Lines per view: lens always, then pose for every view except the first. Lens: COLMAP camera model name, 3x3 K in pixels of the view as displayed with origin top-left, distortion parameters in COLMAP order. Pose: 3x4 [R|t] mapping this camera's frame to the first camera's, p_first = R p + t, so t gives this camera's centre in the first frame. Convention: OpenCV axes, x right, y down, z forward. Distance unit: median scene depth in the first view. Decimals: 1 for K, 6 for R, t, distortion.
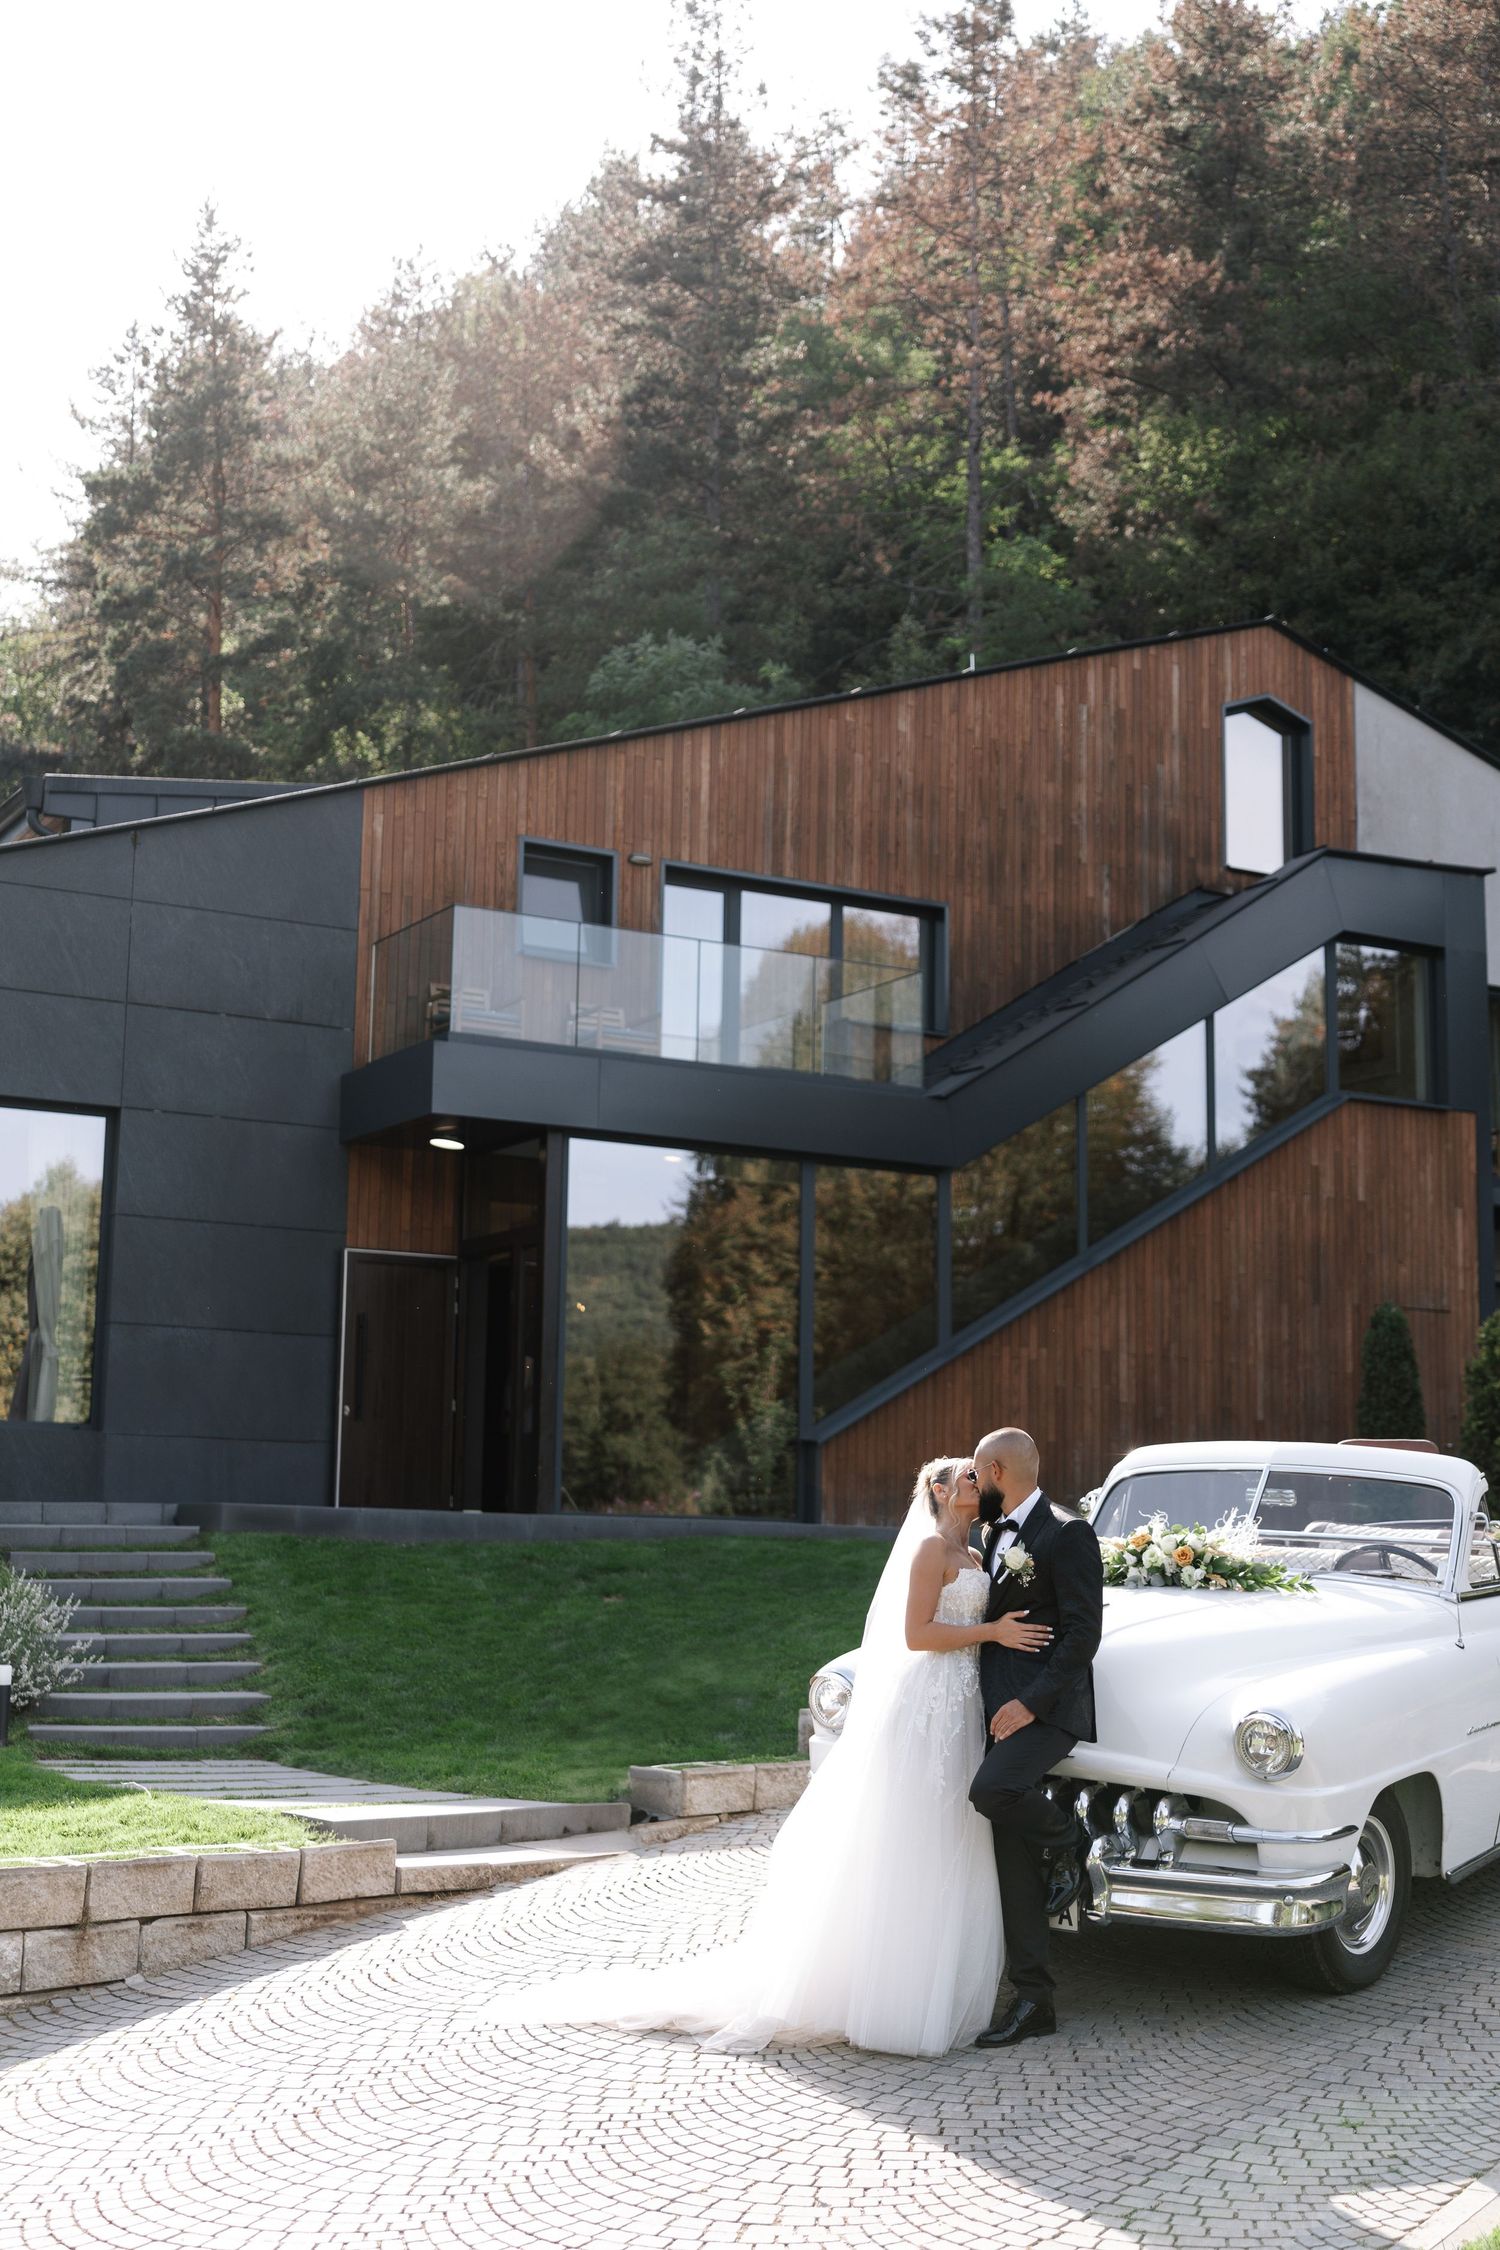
lens RADIAL K [[2844.3, 0, 754.4], [0, 2844.3, 1118.9], [0, 0, 1]] dist [0.006614, 0.000000]
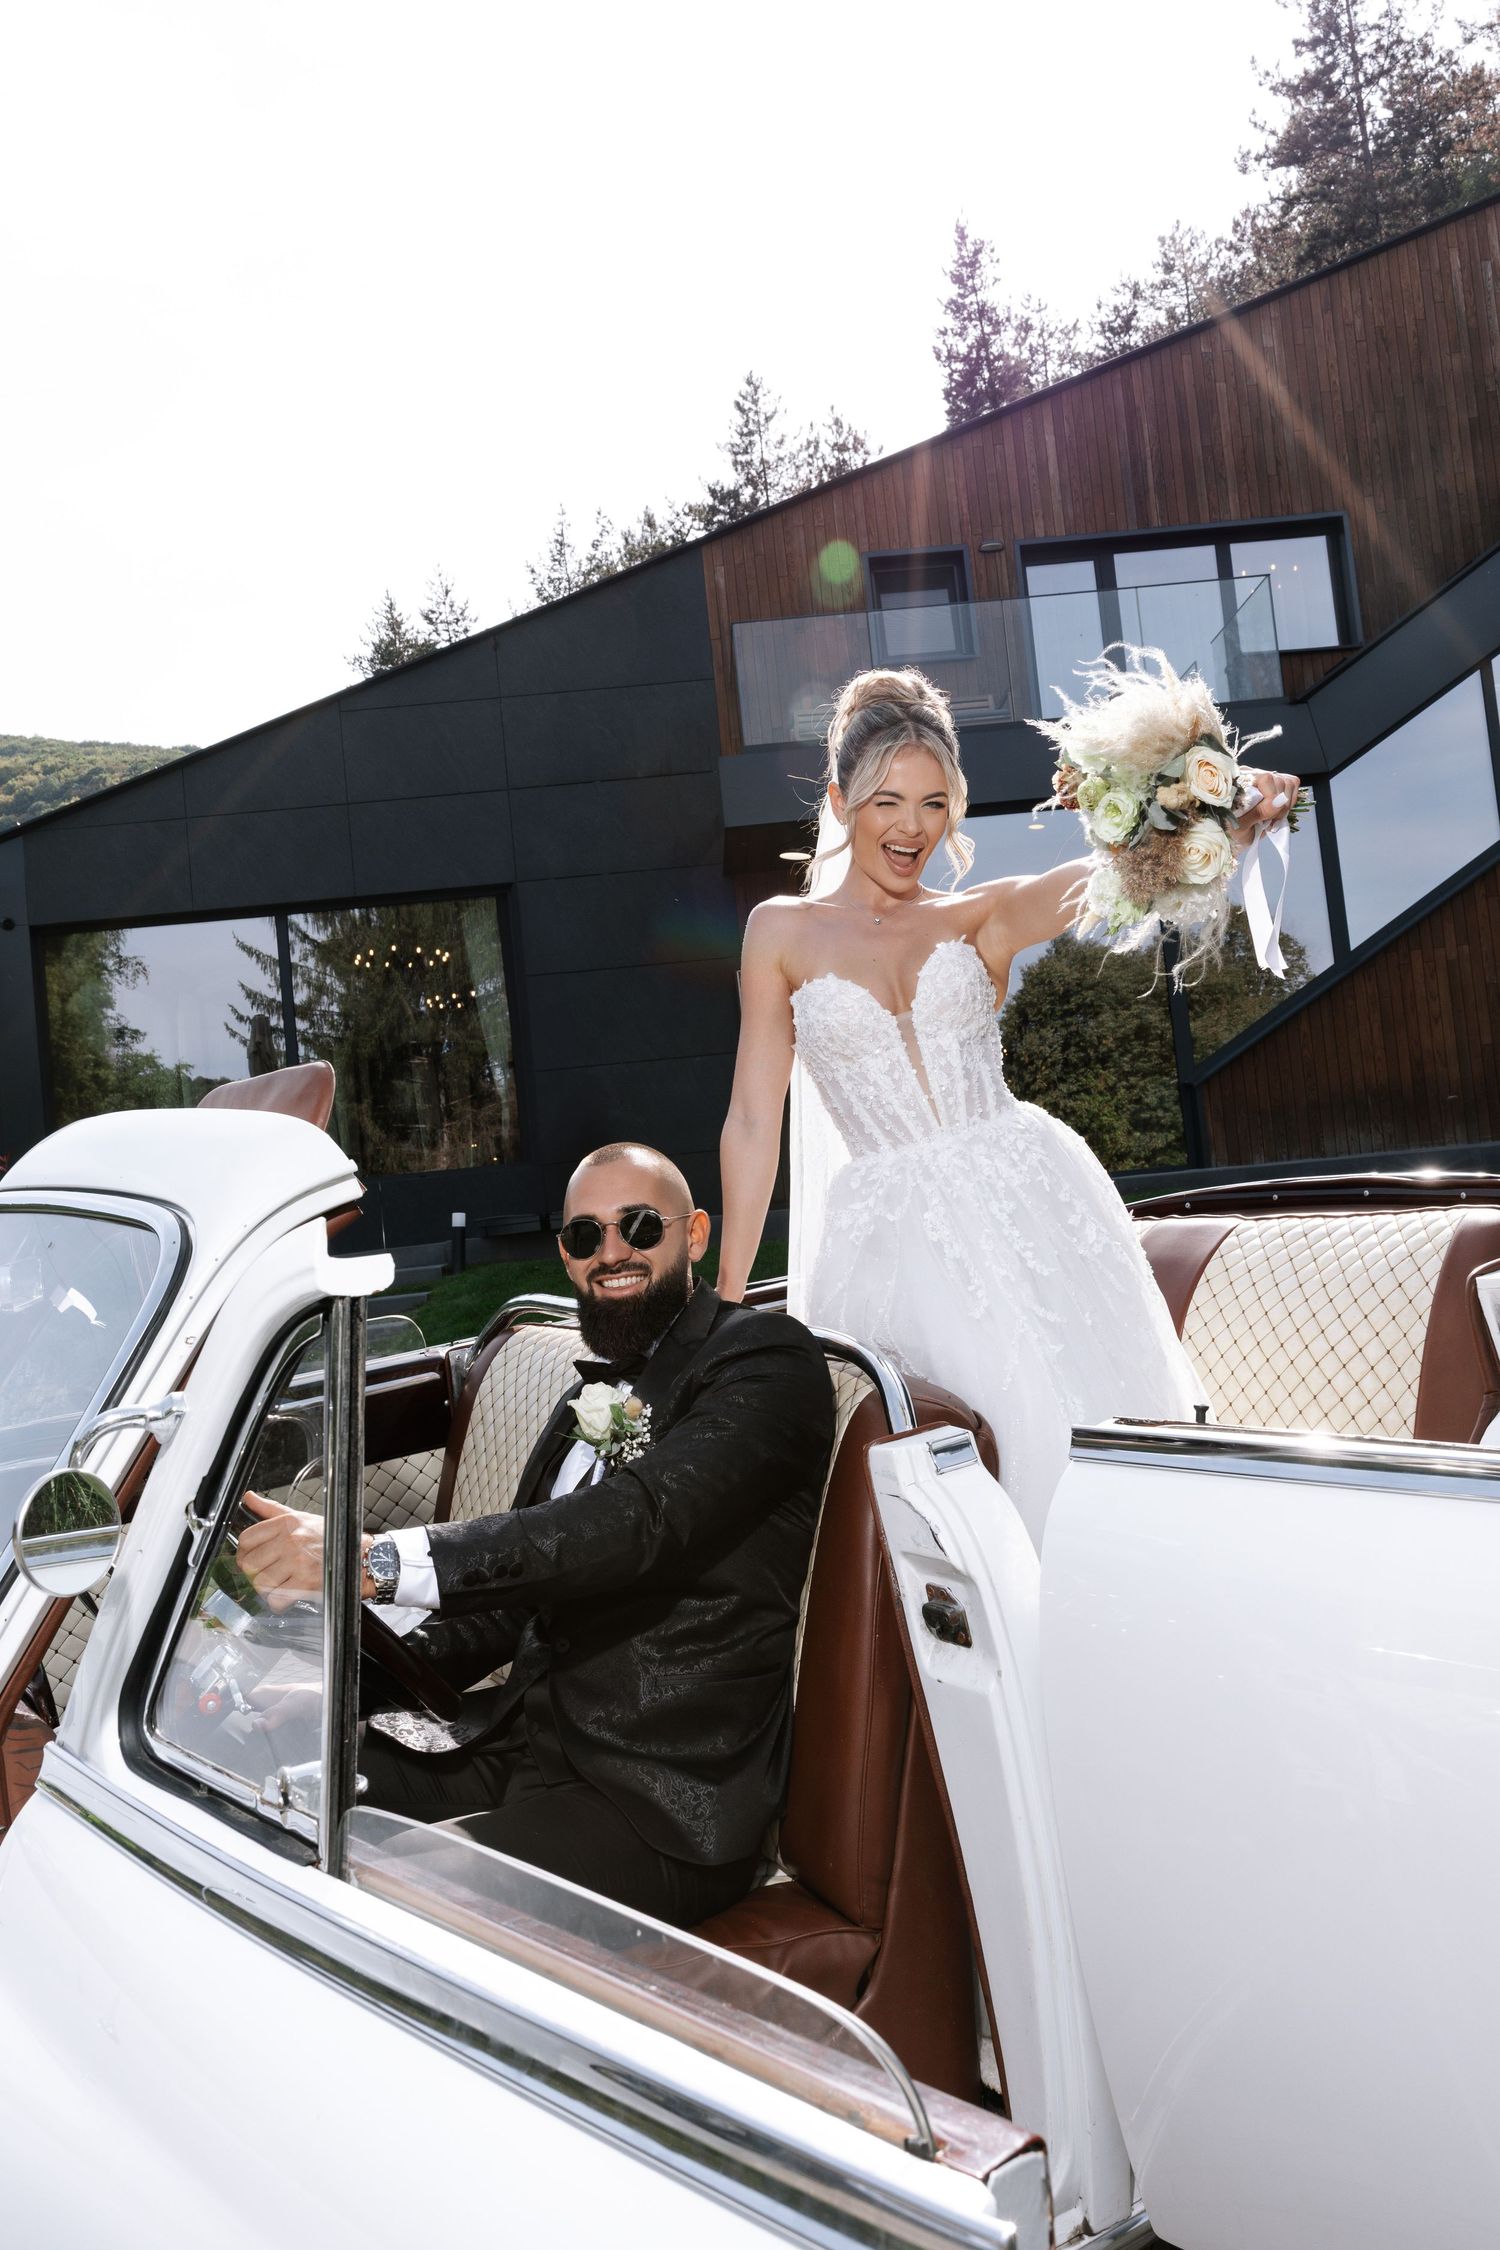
lens RADIAL K [[1741.6, 0, 757.8], [0, 1741.6, 1135.9], [0, 0, 1]] dist [0.005650, 0.005378]
pose [[0.874518, -0.129661, -0.467340, 0.148714], [0.190262, 0.978076, 0.084668, 0.046342], [0.446116, -0.162961, 0.880014, 0.363705]]
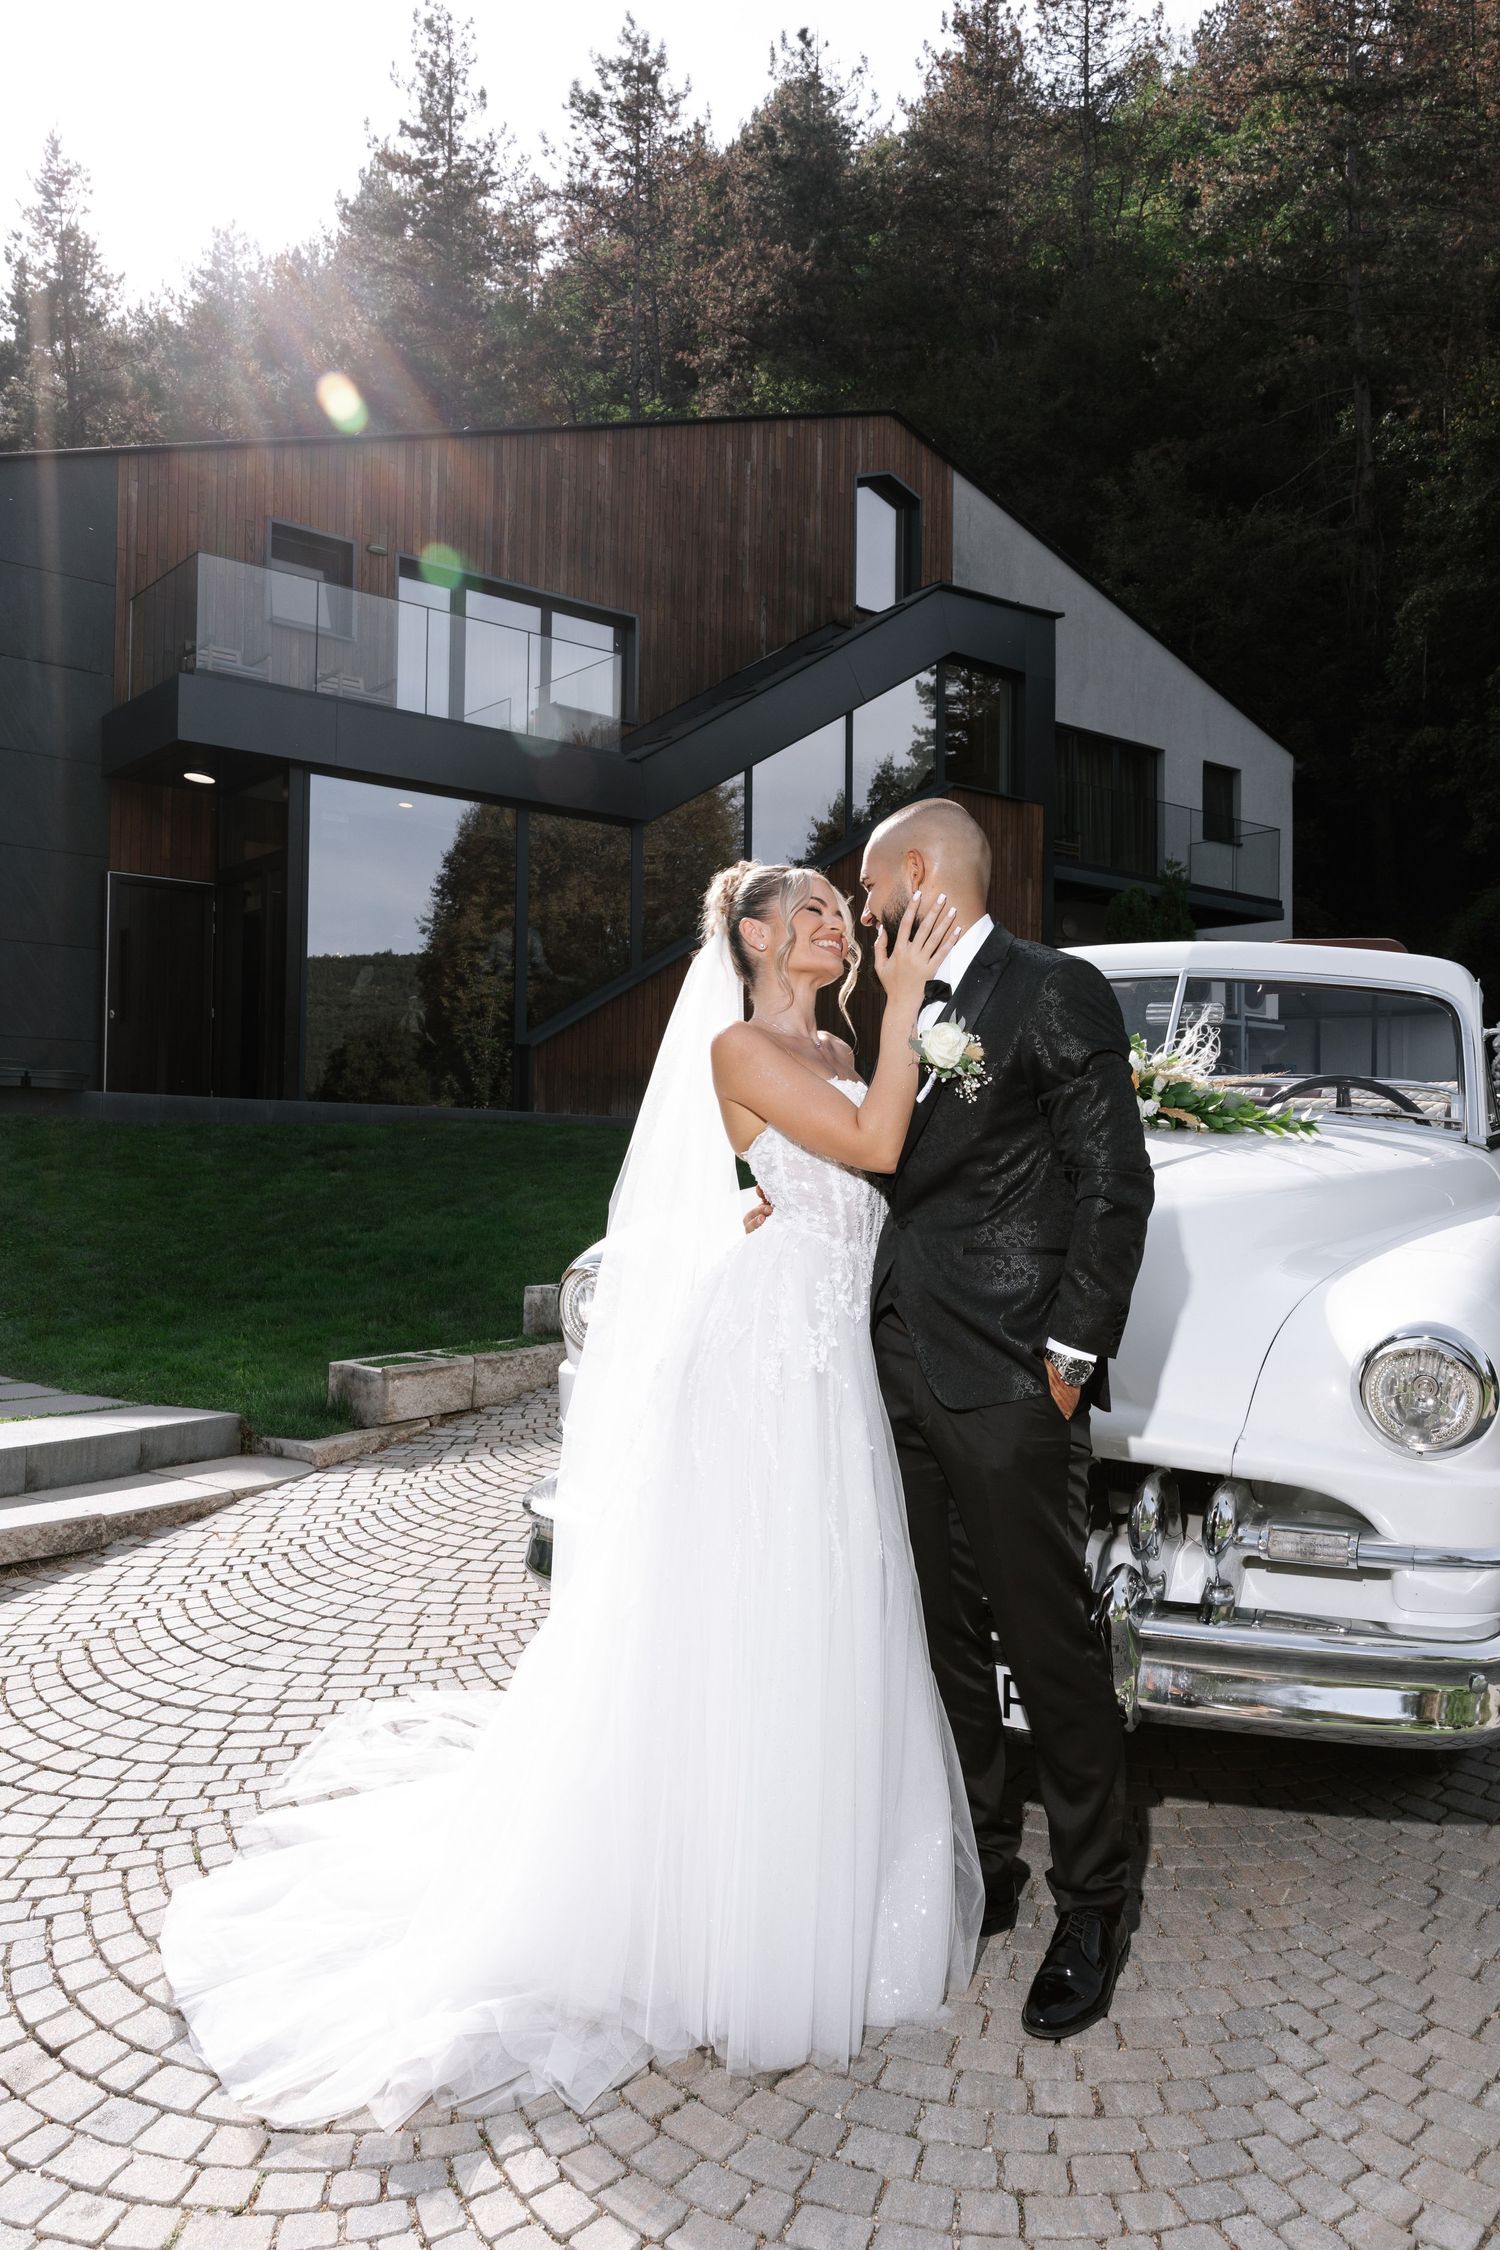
lens RADIAL K [[1741.6, 0, 781.1], [0, 1741.6, 1129.1], [0, 0, 1]] dist [0.005650, 0.005378]
pose [[0.985319, -0.000140, 0.170723, 0.000857], [-0.022830, 0.990910, 0.132575, 0.044003], [-0.169190, -0.134526, 0.976359, 0.239666]]
